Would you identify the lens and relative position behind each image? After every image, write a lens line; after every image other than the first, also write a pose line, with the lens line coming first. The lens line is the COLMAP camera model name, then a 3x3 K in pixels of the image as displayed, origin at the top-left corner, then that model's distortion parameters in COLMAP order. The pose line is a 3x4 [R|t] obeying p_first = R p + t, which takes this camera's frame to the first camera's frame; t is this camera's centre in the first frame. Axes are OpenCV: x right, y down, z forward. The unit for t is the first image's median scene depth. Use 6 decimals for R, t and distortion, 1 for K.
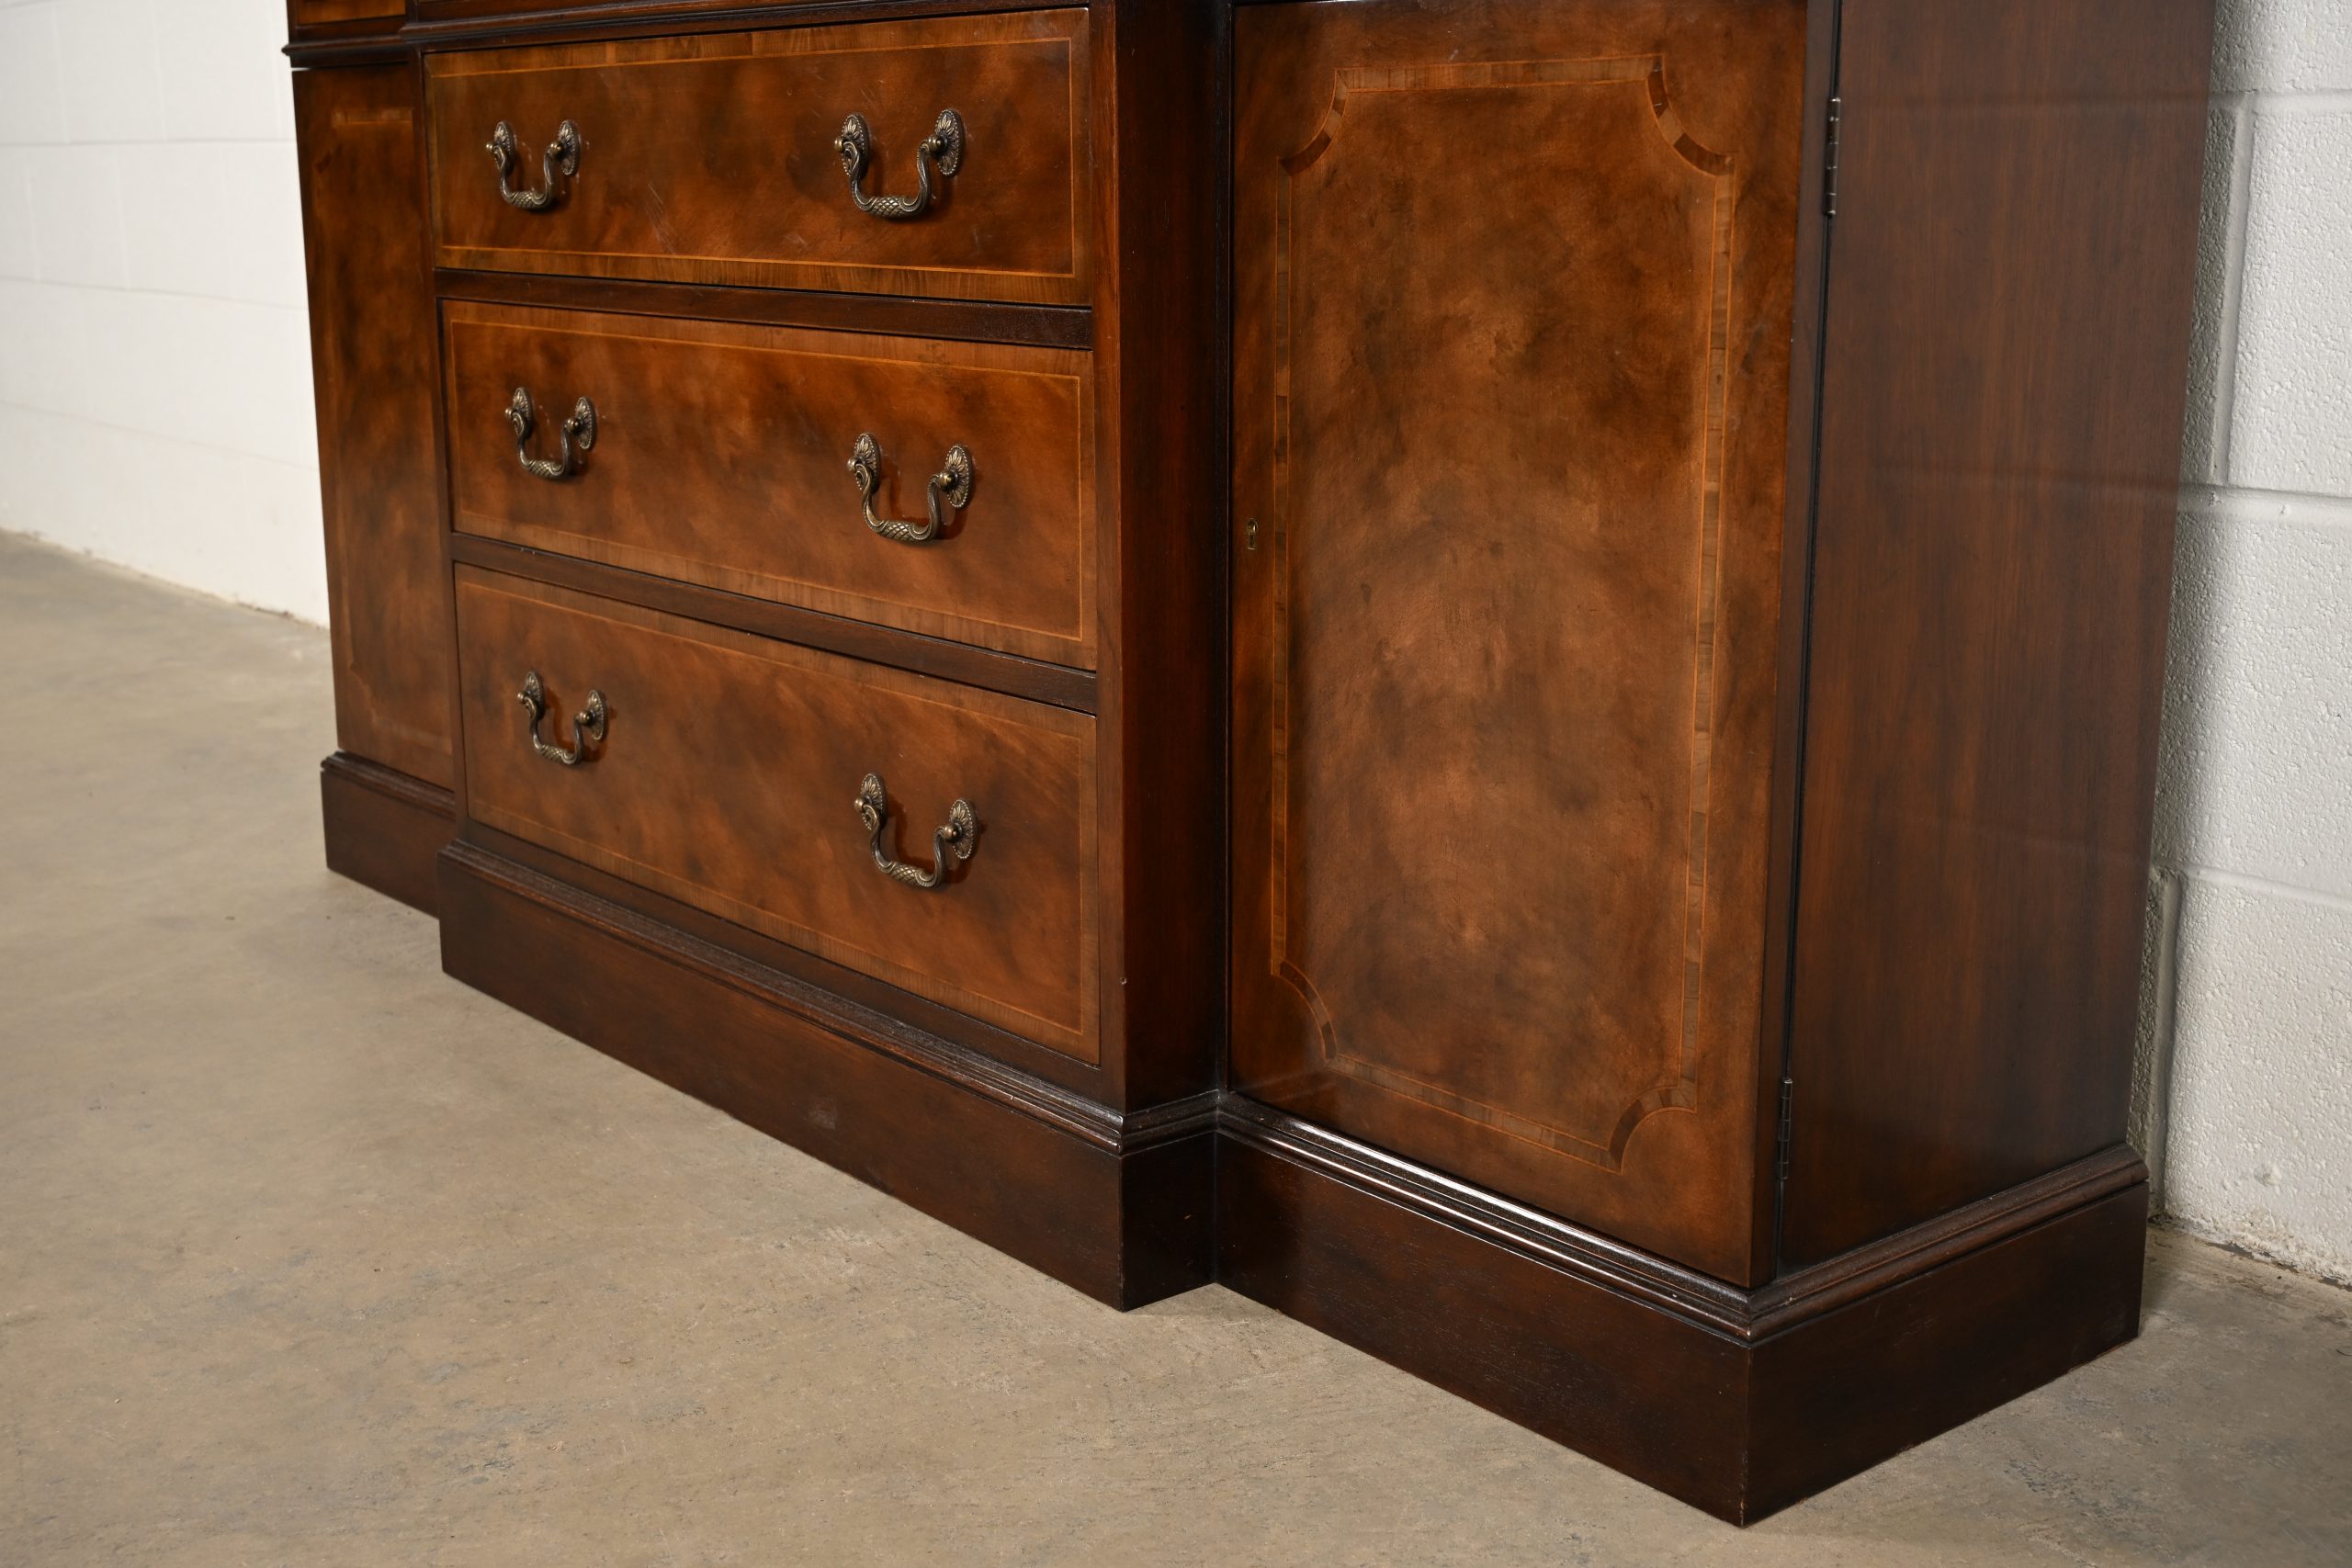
lens RADIAL K [[2766.5, 0, 1176.8], [0, 2766.5, 786.9], [0, 0, 1]] dist [0.001928, 0.007401]
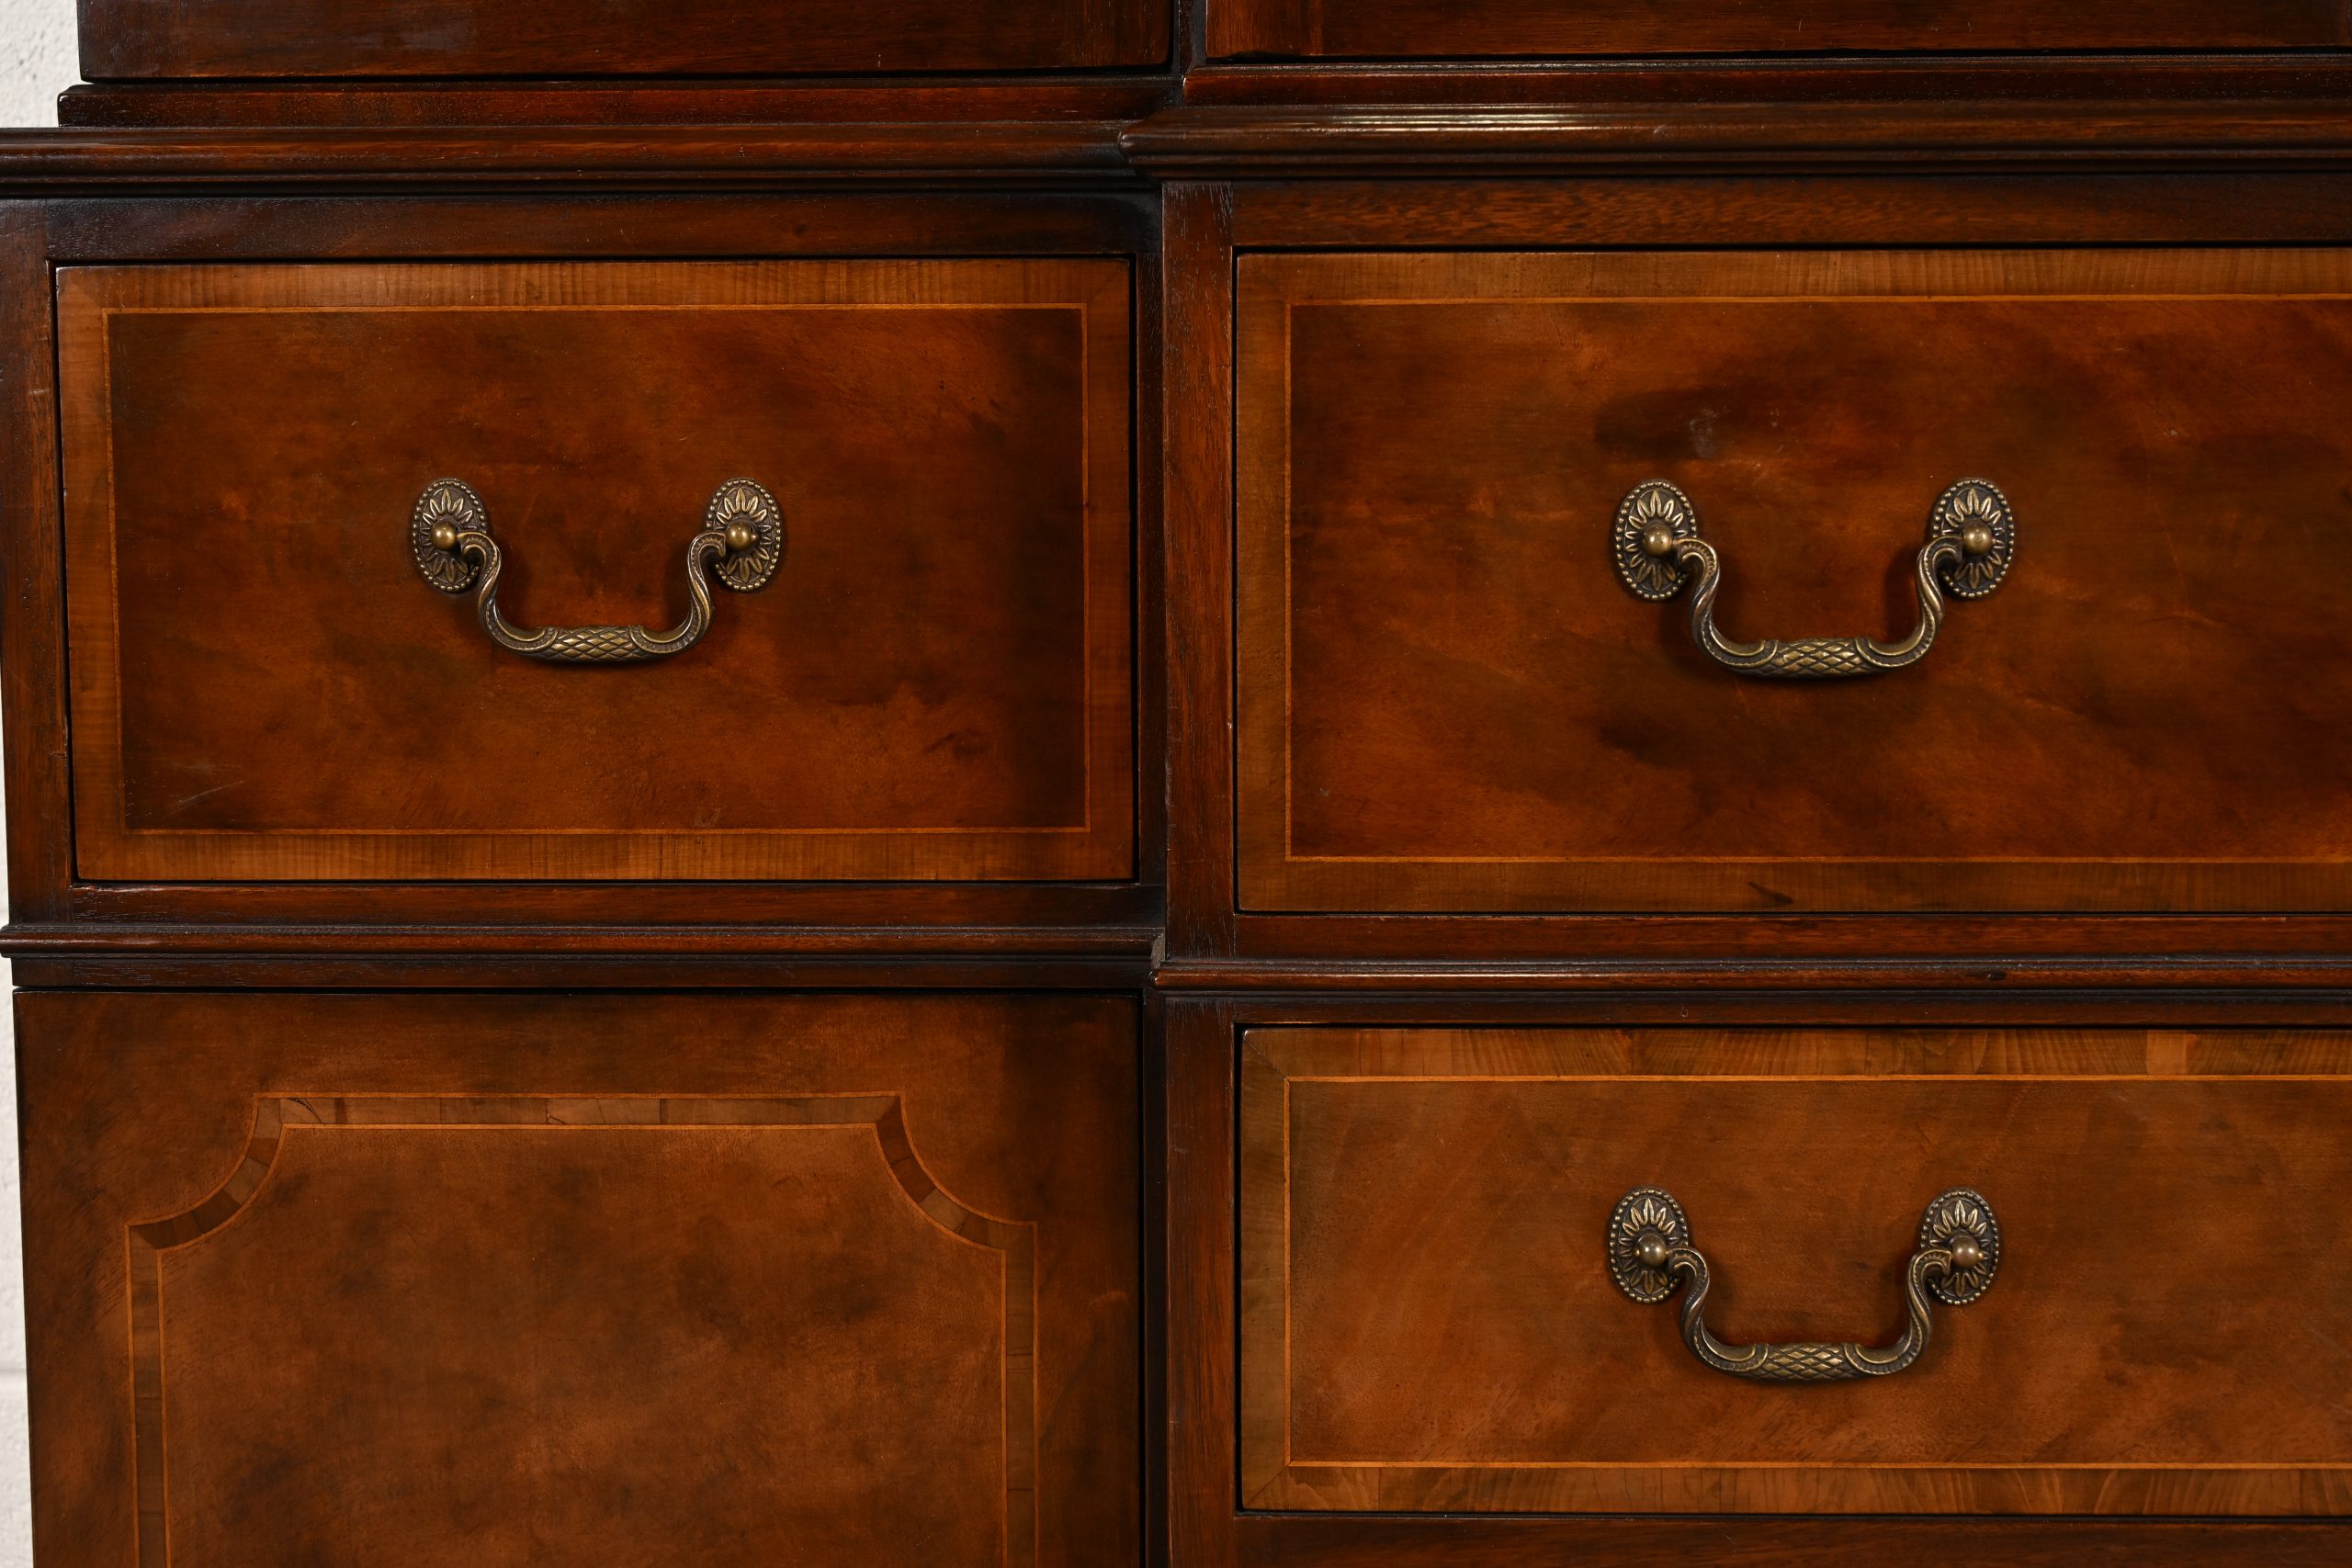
lens RADIAL K [[3904.6, 0, 1171.9], [0, 3904.6, 781.1], [0, 0, 1]] dist [-0.003236, 0.009515]
pose [[0.662481, -0.078333, 0.744972, -0.932209], [0.167041, 0.984923, -0.044981, -0.357803], [-0.730216, 0.154240, 0.665578, 0.781990]]
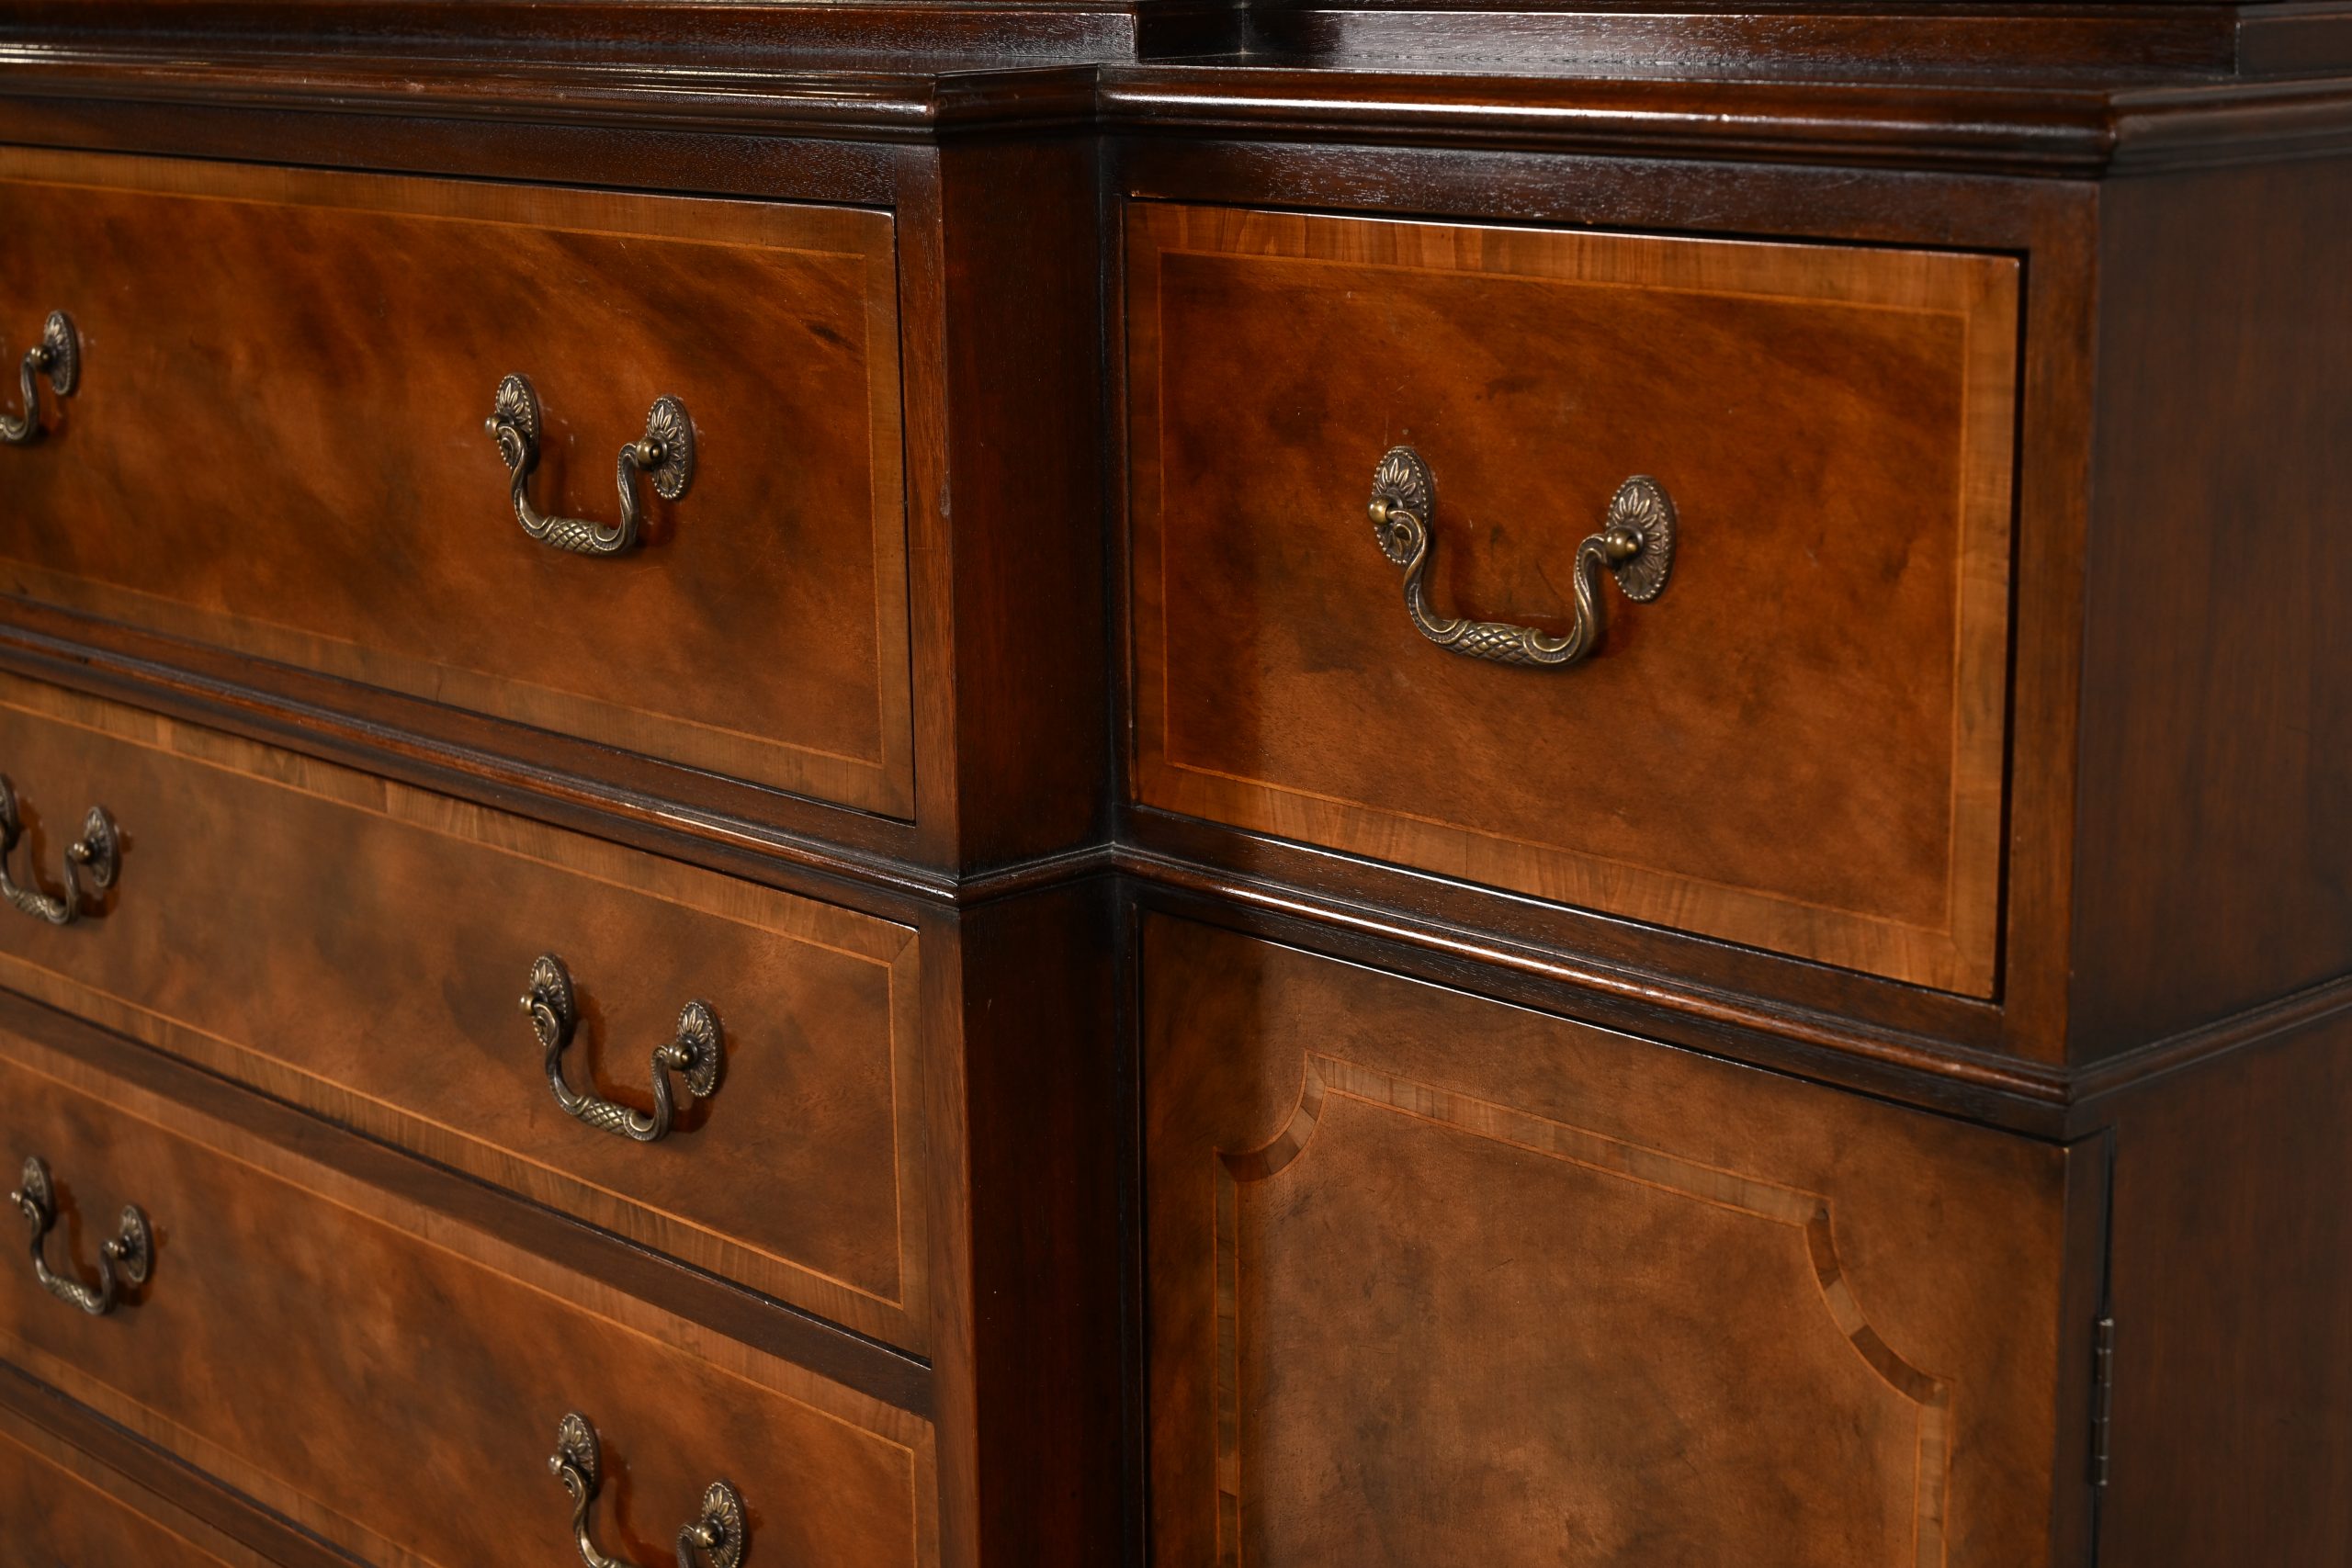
lens RADIAL K [[3904.6, 0, 1171.9], [0, 3904.6, 781.1], [0, 0, 1]] dist [-0.003236, 0.009515]
pose [[0.998388, -0.022942, 0.051913, -0.017637], [0.023037, 0.999734, -0.001232, -0.286249], [-0.051871, 0.002426, 0.998651, 0.078184]]
